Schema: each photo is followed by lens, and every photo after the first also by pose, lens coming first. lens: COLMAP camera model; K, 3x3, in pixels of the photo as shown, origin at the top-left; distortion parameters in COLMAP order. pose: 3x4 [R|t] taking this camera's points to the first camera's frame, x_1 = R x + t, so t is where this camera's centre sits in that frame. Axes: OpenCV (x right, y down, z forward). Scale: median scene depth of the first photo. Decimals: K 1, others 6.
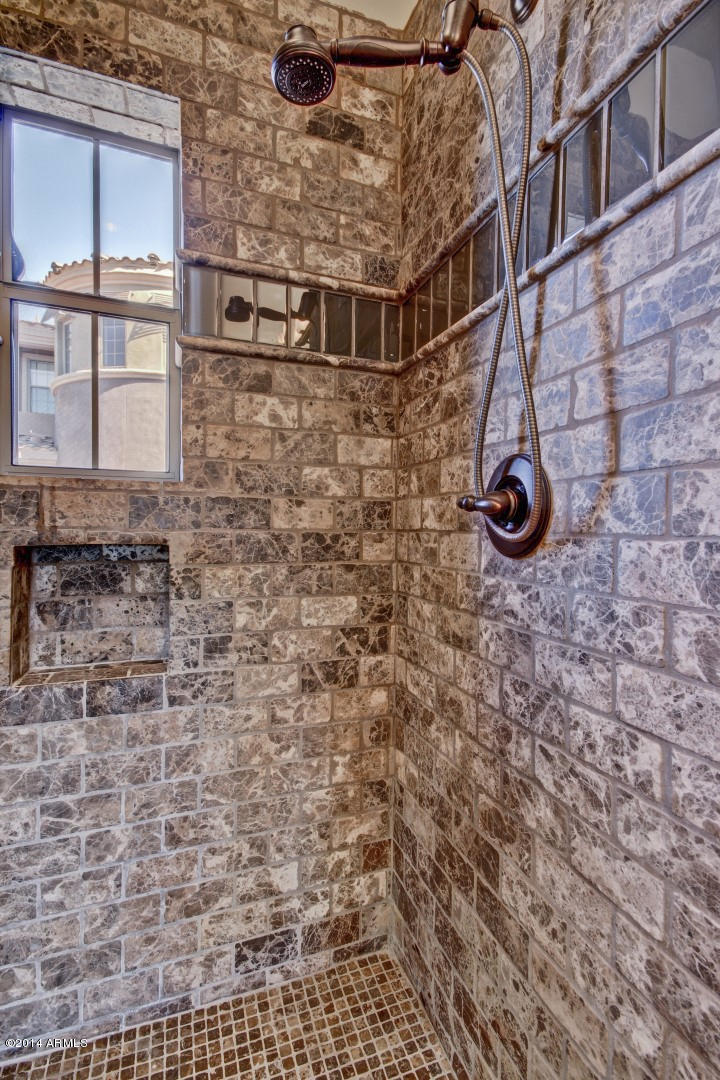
lens RADIAL K [[494.0, 0, 358.2], [0, 494.0, 533.9], [0, 0, 1]] dist [0.025505, -0.006667]
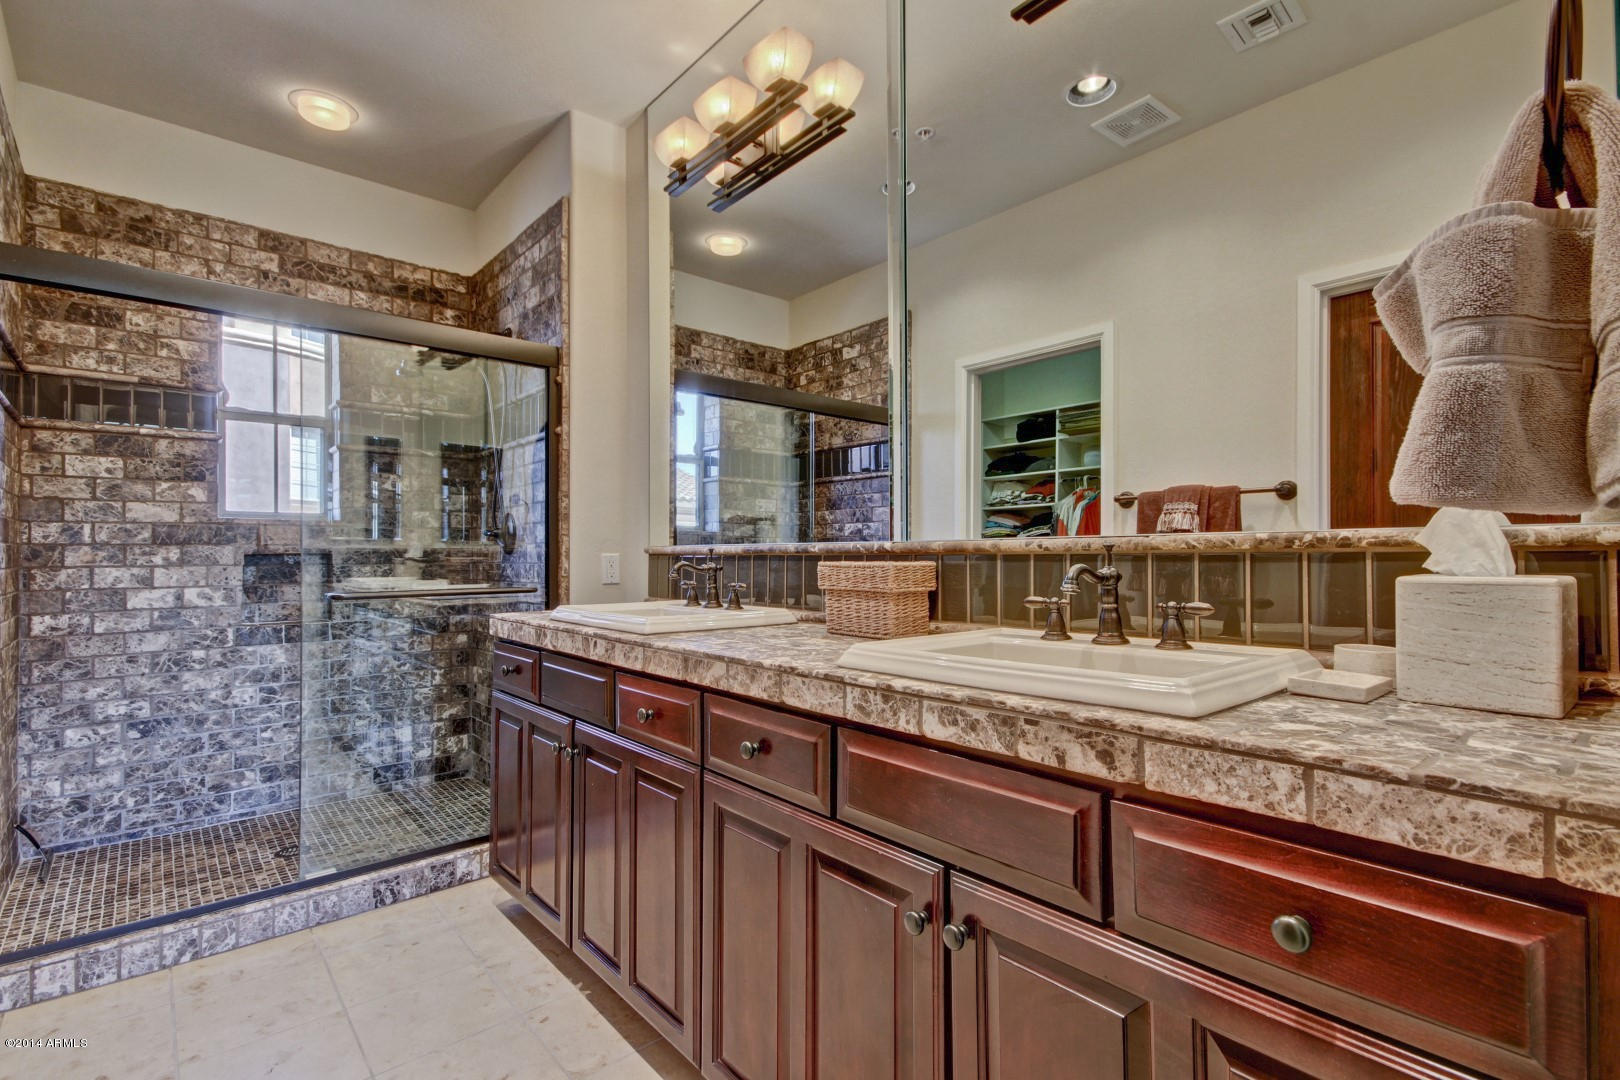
lens RADIAL K [[741.0, 0, 829.3], [0, 741.0, 550.9], [0, 0, 1]] dist [0.025505, -0.006667]
pose [[0.922099, -0.012579, 0.386750, 0.253684], [0.021098, 0.999619, -0.017789, 0.096236], [-0.386378, 0.024563, 0.922013, -2.255333]]
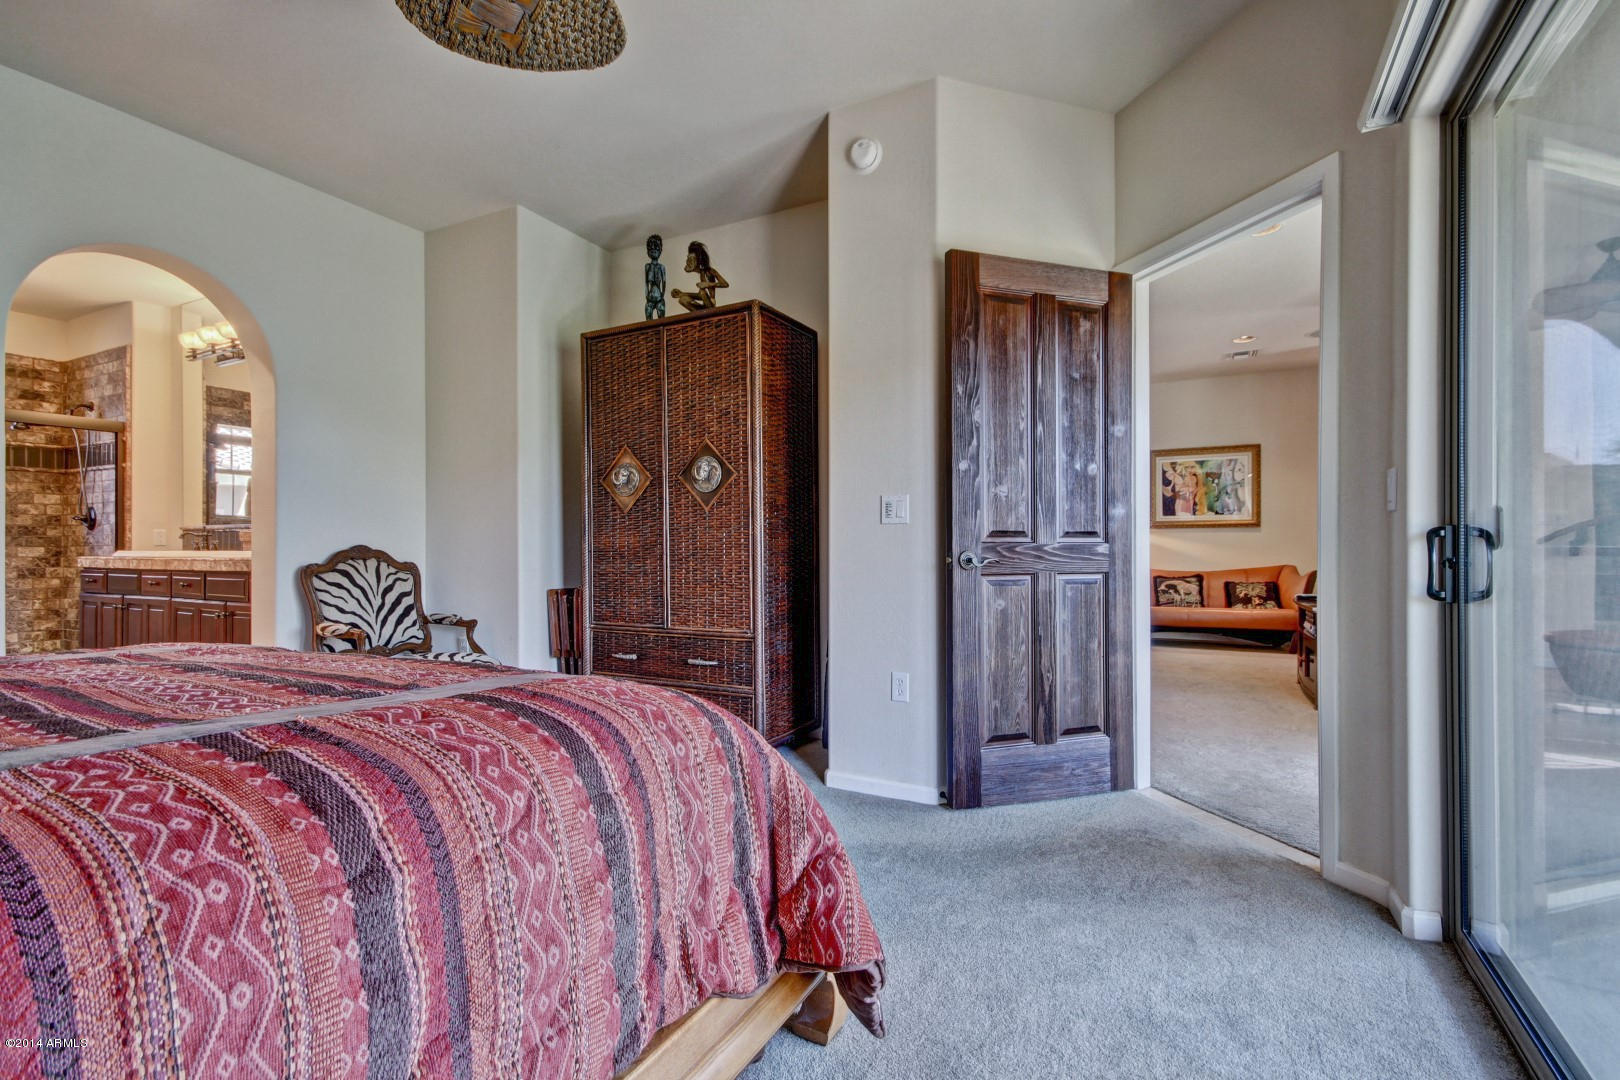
lens RADIAL K [[741.0, 0, 797.1], [0, 741.0, 548.8], [0, 0, 1]] dist [0.025505, -0.006667]
pose [[0.740730, -0.011297, 0.671708, 0.330440], [0.020397, 0.999776, -0.005679, 0.275006], [-0.671494, 0.017907, 0.740794, -5.935727]]
